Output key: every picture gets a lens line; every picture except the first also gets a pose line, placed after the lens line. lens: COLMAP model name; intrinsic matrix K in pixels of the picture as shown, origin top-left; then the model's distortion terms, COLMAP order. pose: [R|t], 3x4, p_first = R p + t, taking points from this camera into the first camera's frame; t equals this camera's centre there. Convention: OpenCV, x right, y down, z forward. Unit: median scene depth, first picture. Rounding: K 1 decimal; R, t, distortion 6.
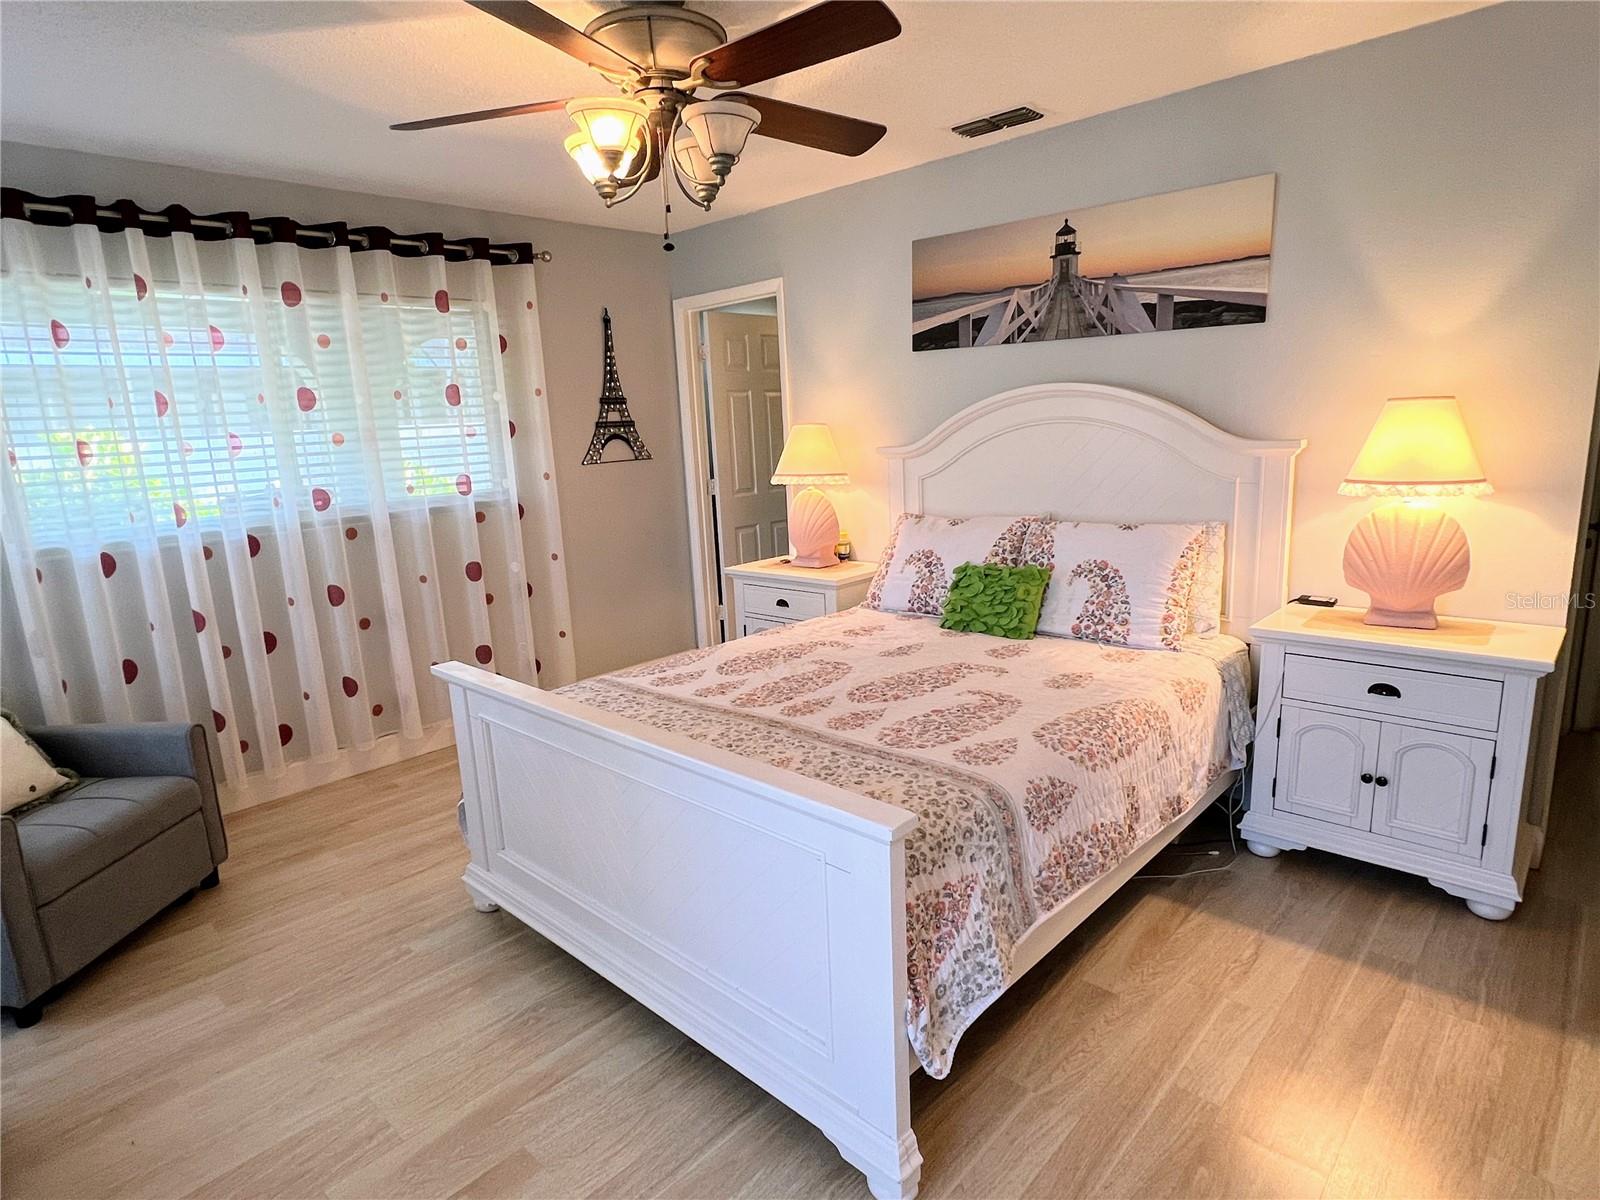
lens RADIAL K [[893.5, 0, 800.0], [0, 893.5, 600.0], [0, 0, 1]] dist [0.003467, 0.001140]
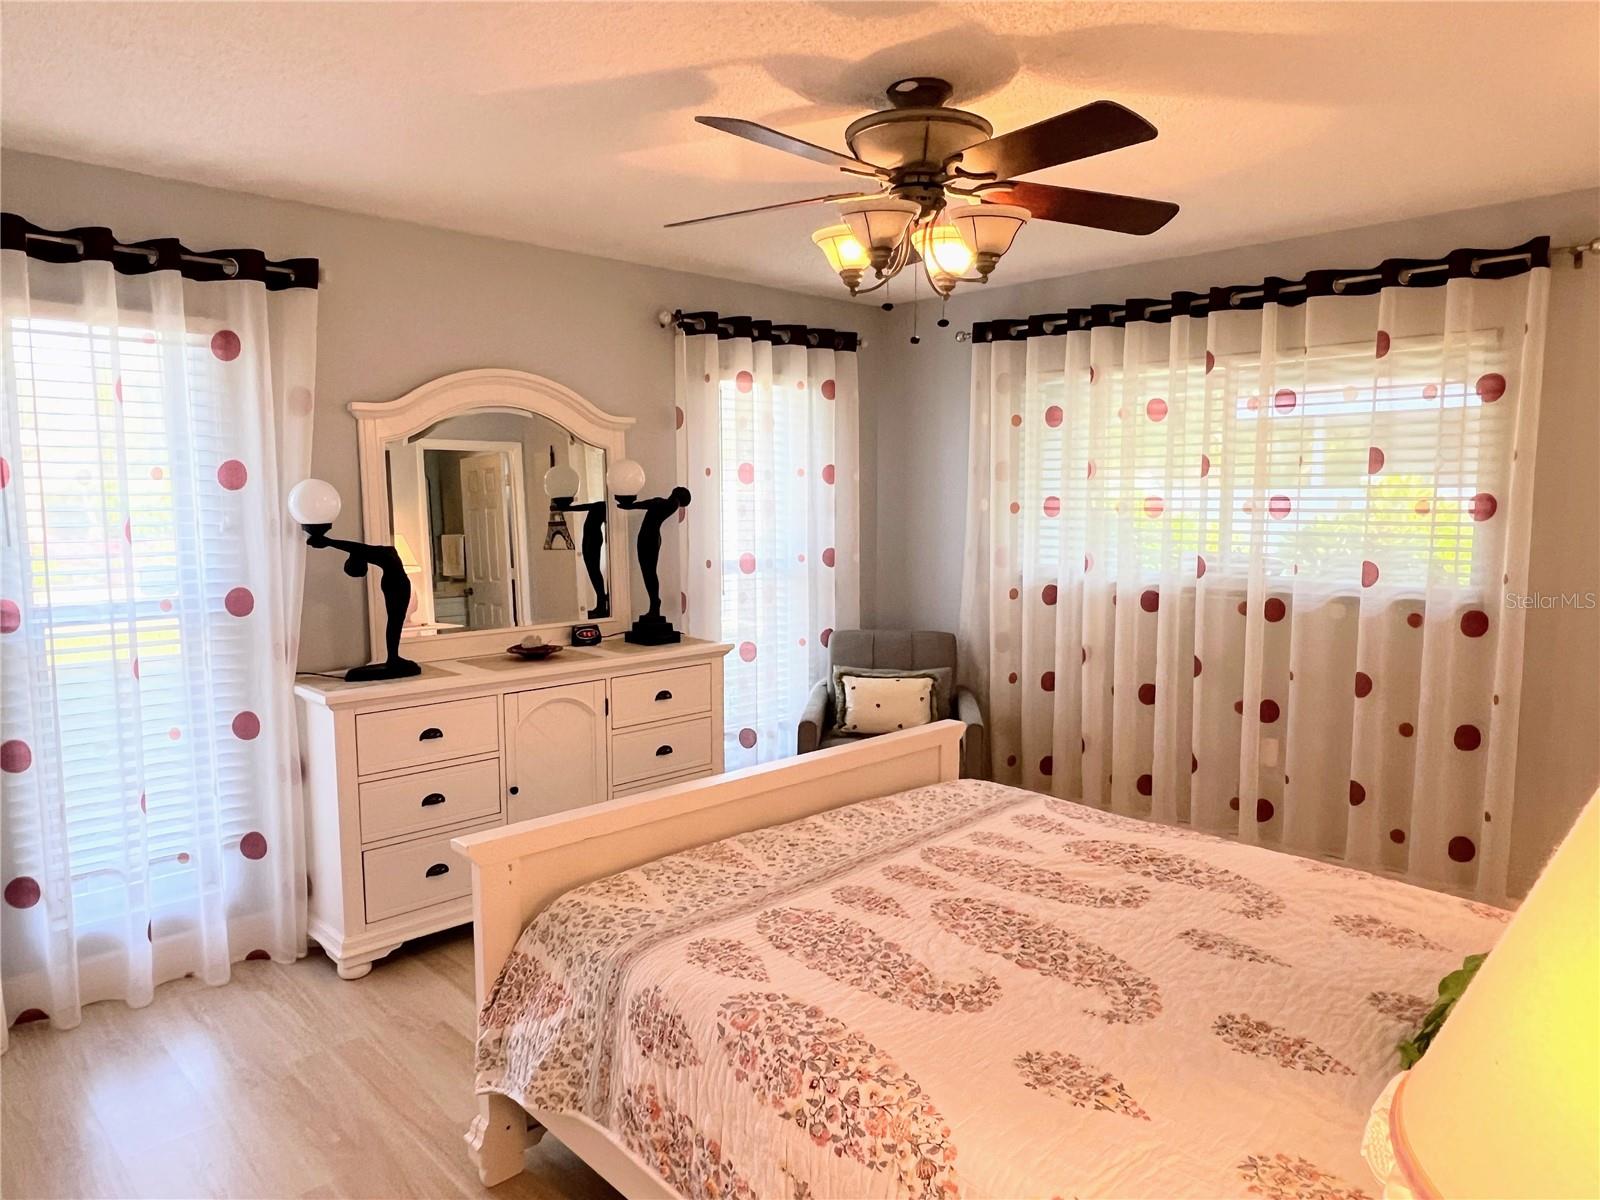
lens RADIAL K [[1062.4, 0, 793.4], [0, 1062.4, 604.5], [0, 0, 1]] dist [0.005606, -0.004196]
pose [[-0.071298, 0.147206, -0.986533, 0.872831], [-0.185746, 0.969790, 0.158132, -0.236065], [0.980008, 0.194519, -0.041802, 0.829616]]
